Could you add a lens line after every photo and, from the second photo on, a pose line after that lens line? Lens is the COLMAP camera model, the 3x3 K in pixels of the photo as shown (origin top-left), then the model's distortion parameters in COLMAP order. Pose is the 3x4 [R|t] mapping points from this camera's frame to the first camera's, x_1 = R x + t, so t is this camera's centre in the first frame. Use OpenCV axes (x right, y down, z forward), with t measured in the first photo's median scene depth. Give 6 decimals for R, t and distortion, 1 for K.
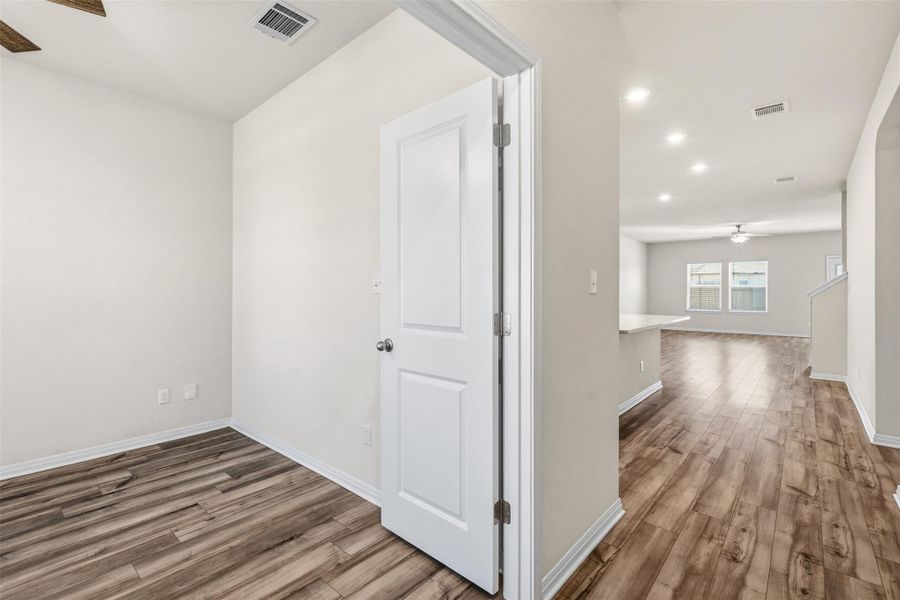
lens RADIAL K [[409.7, 0, 450.9], [0, 409.7, 294.2], [0, 0, 1]] dist [-0.001854, -0.000117]
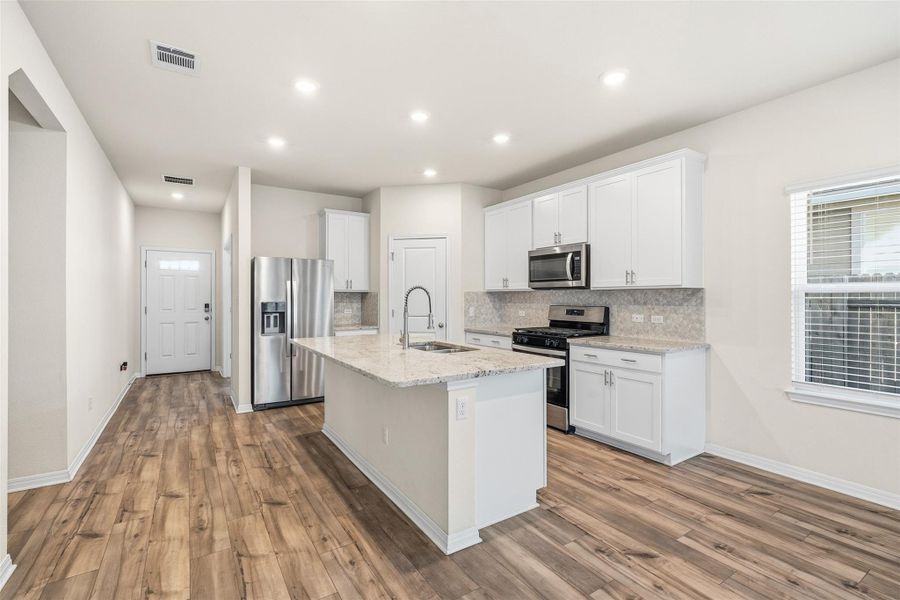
lens RADIAL K [[409.7, 0, 462.2], [0, 409.7, 304.2], [0, 0, 1]] dist [-0.001854, -0.000117]
pose [[-0.262041, 0.007958, -0.965024, 1.630942], [-0.009007, 0.999902, 0.010691, -0.037656], [0.965015, 0.011493, -0.261943, 2.032642]]
